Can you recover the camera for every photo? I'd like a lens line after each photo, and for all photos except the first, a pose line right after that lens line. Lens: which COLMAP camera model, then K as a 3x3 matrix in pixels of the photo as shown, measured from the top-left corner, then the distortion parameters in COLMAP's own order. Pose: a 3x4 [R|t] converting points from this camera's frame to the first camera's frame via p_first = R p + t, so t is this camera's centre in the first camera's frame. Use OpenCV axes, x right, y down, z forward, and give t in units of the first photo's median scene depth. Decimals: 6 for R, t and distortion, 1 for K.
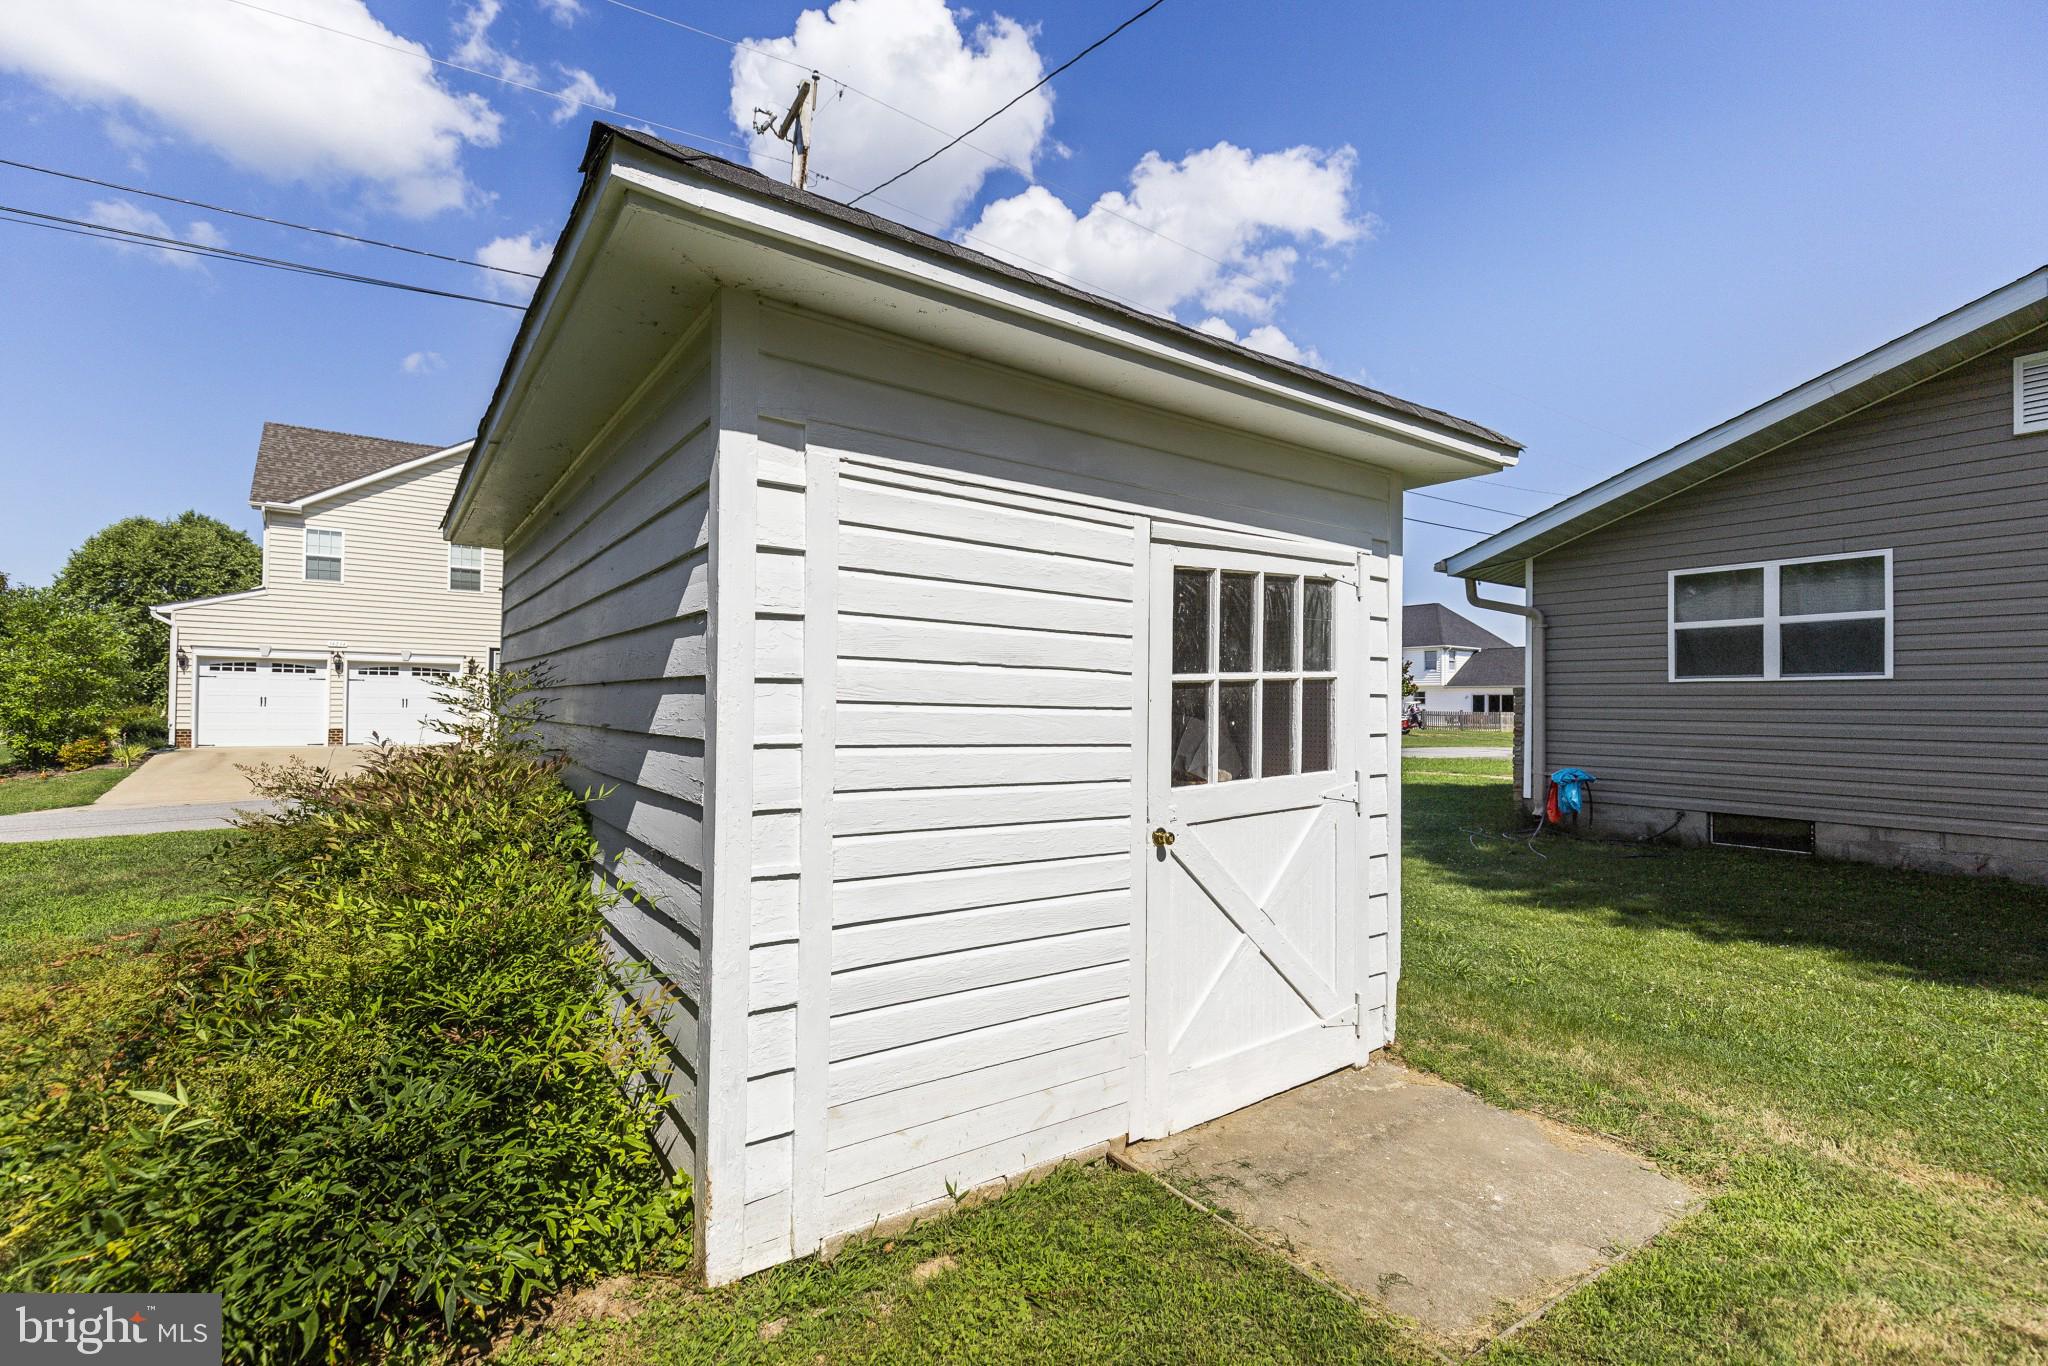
lens RADIAL K [[920.4, 0, 1021.8], [0, 920.4, 692.0], [0, 0, 1]] dist [0.014994, -0.000080]
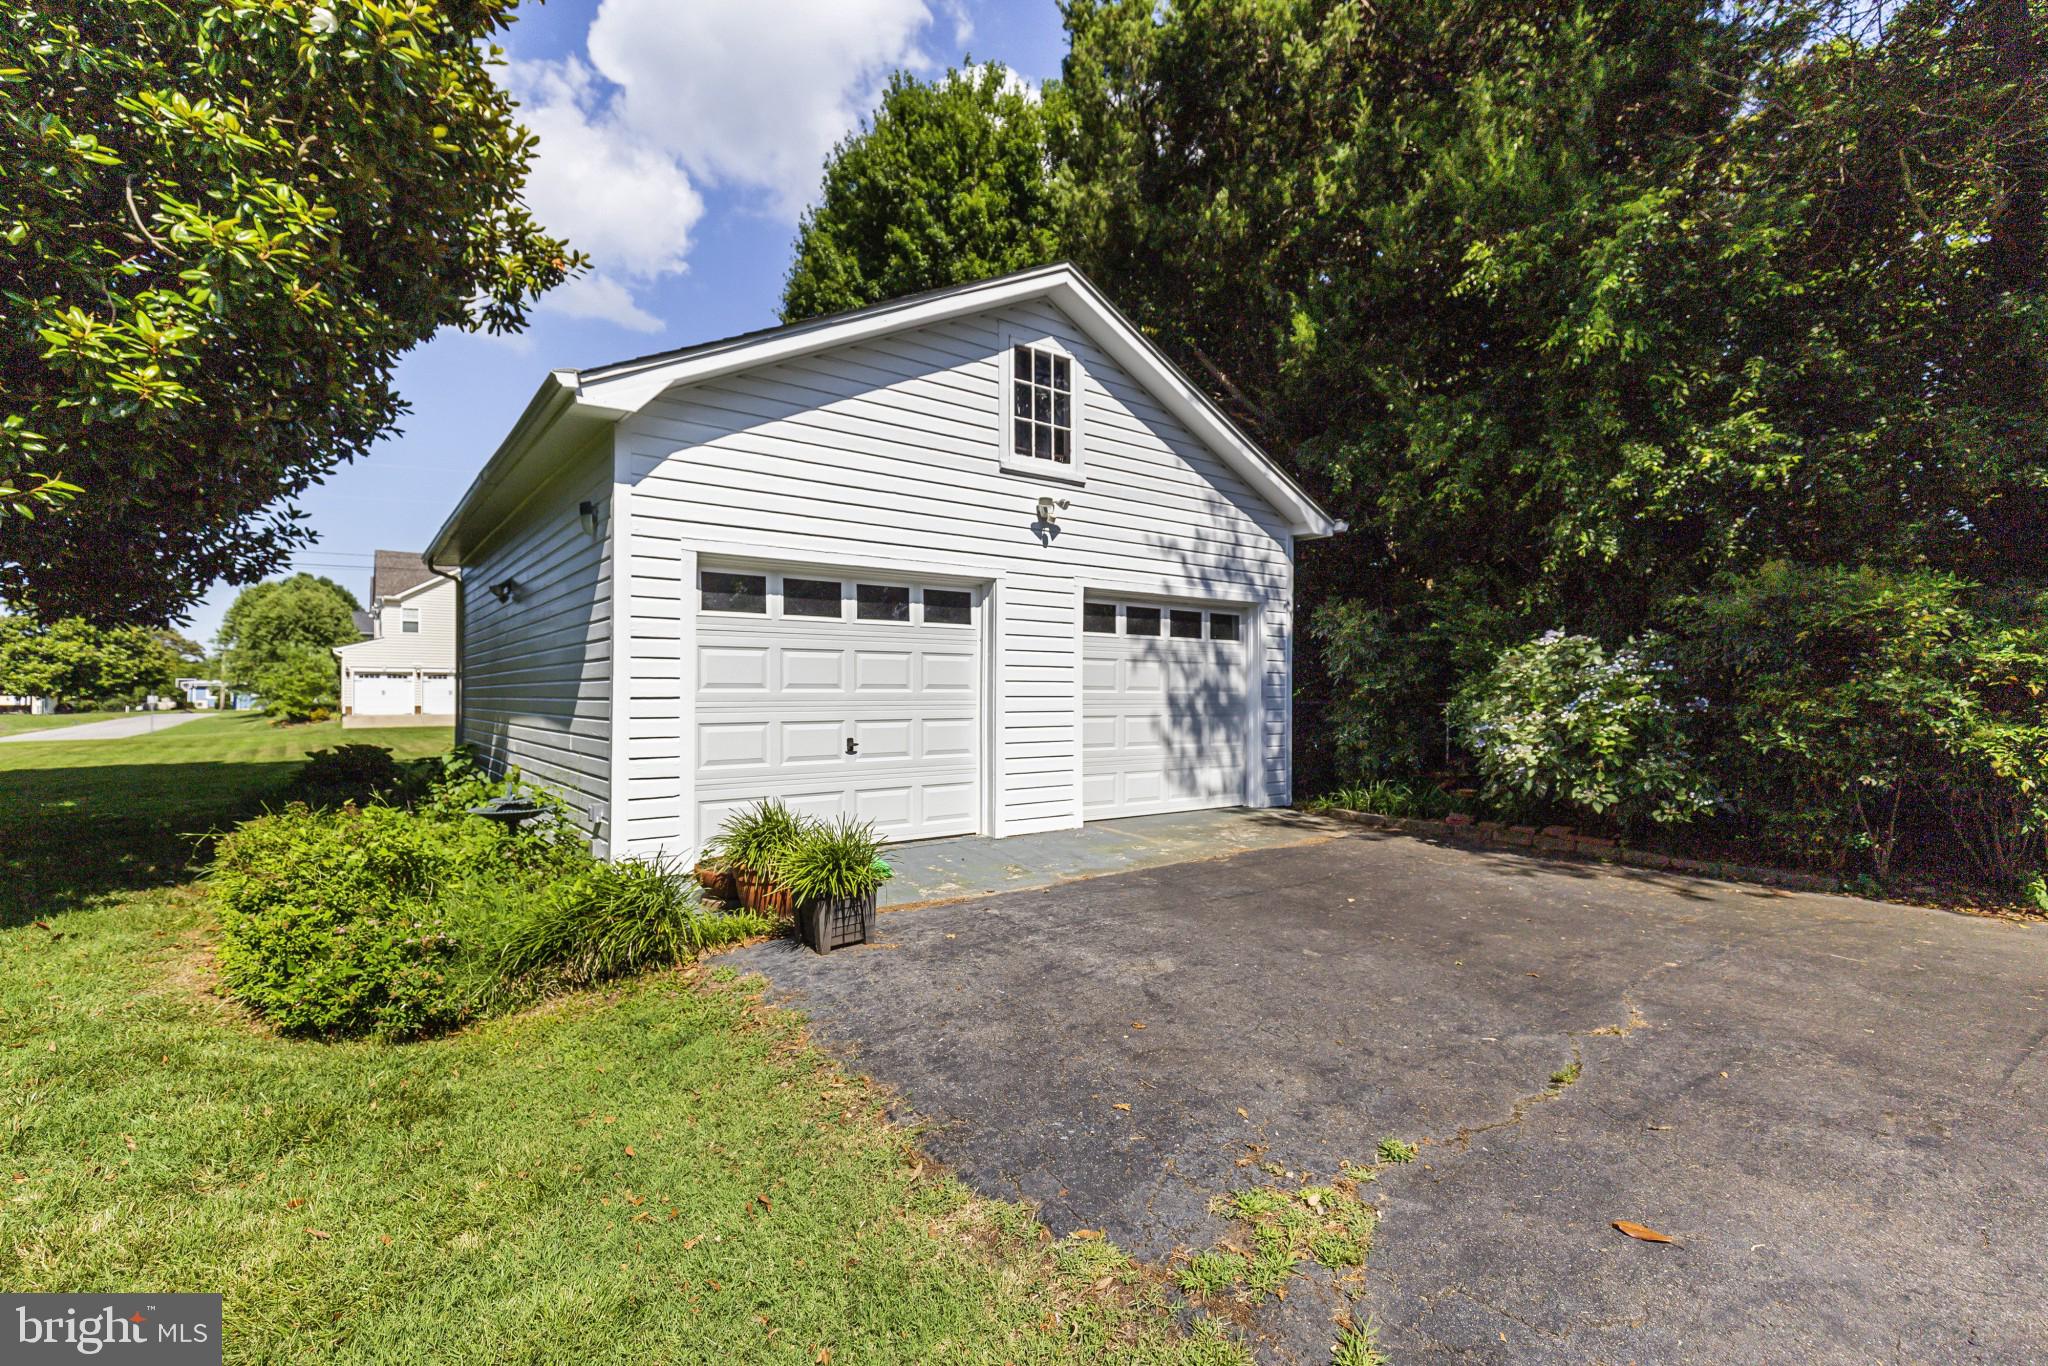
lens RADIAL K [[920.4, 0, 1024.9], [0, 920.4, 686.0], [0, 0, 1]] dist [0.014994, -0.000080]
pose [[0.999567, -0.008288, 0.028226, 0.557100], [0.008031, 0.999925, 0.009204, -0.012579], [-0.028300, -0.008974, 0.999559, -1.114585]]
